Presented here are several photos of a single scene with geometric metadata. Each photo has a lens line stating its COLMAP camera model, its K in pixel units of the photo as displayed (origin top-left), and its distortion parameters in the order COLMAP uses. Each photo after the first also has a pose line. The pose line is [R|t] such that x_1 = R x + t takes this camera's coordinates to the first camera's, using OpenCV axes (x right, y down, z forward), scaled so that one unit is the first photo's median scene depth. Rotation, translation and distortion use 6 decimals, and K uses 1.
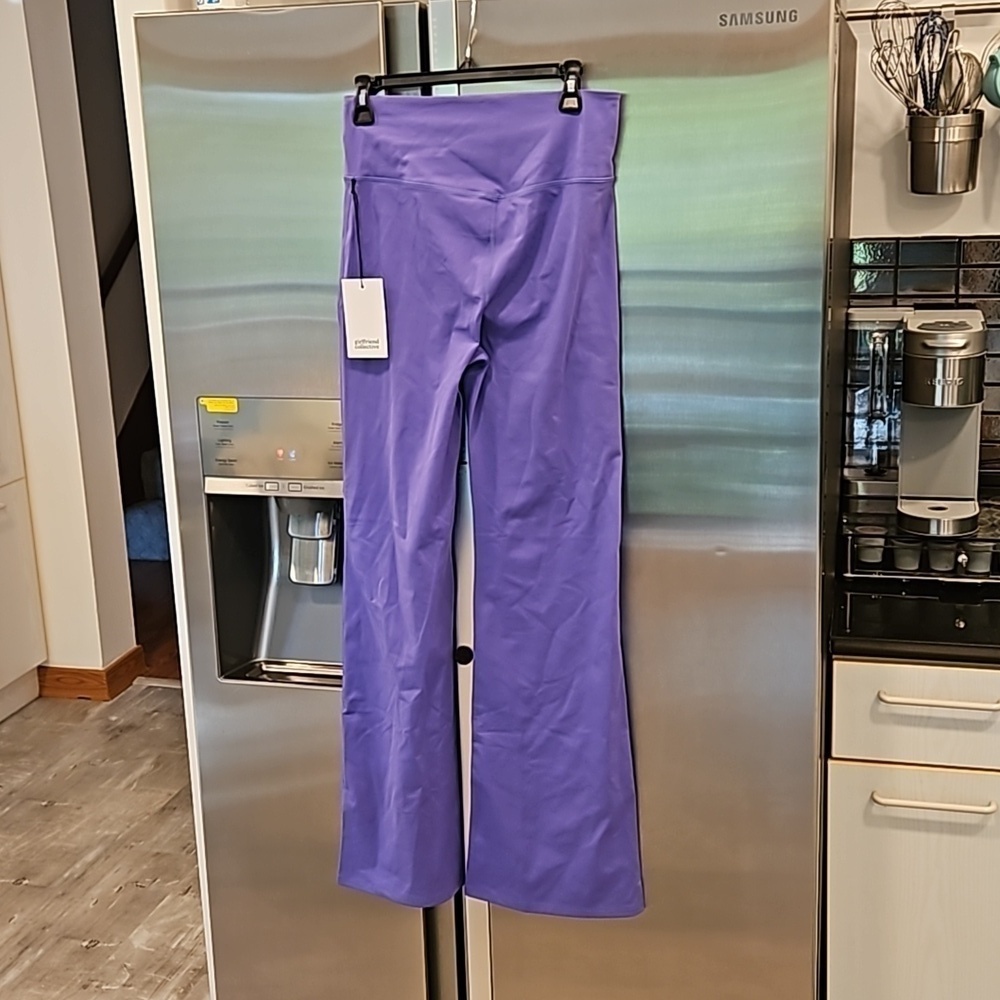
lens RADIAL K [[1281.4, 0, 500.1], [0, 1281.4, 481.4], [0, 0, 1]] dist [0.032835, -0.011957]
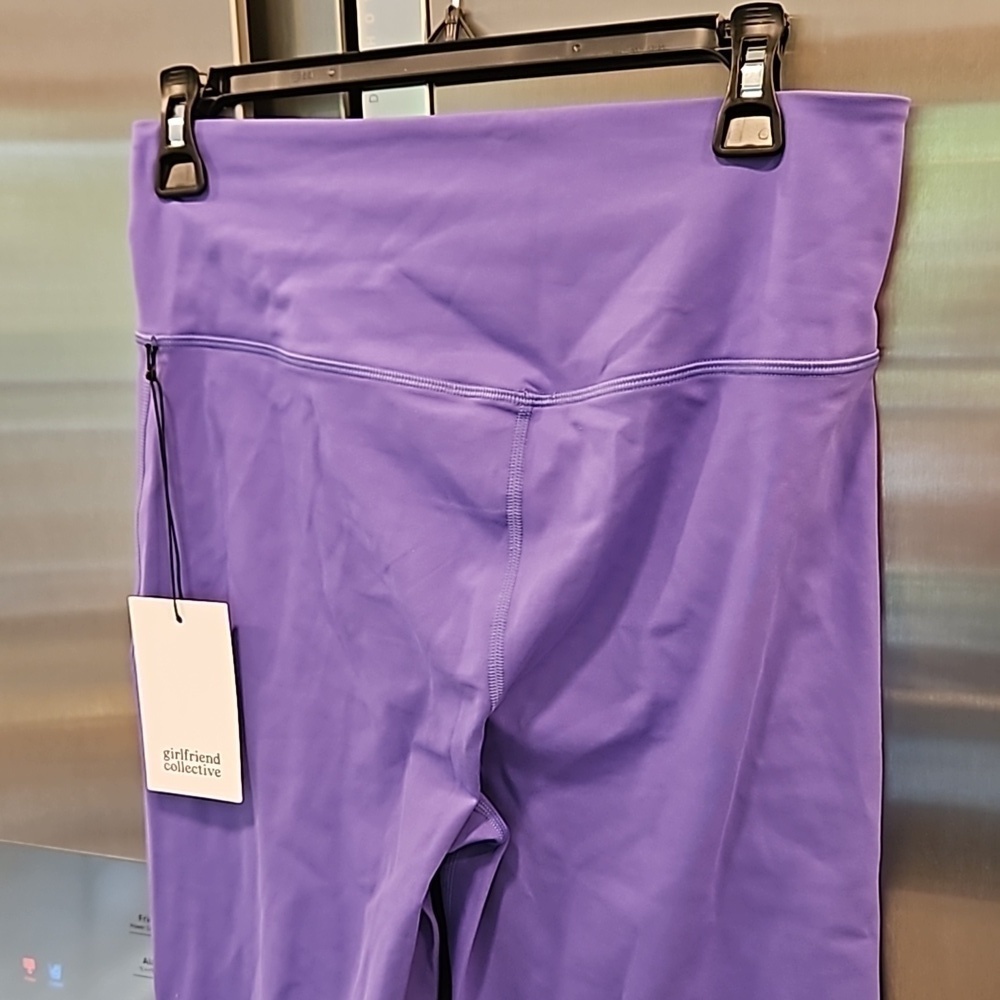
lens RADIAL K [[1281.4, 0, 500.1], [0, 1281.4, 481.4], [0, 0, 1]] dist [0.032835, -0.011957]
pose [[0.994567, 0.015632, -0.102919, 0.012880], [-0.018812, 0.999373, -0.030001, -0.094300], [0.102385, 0.031774, 0.994237, 0.324965]]
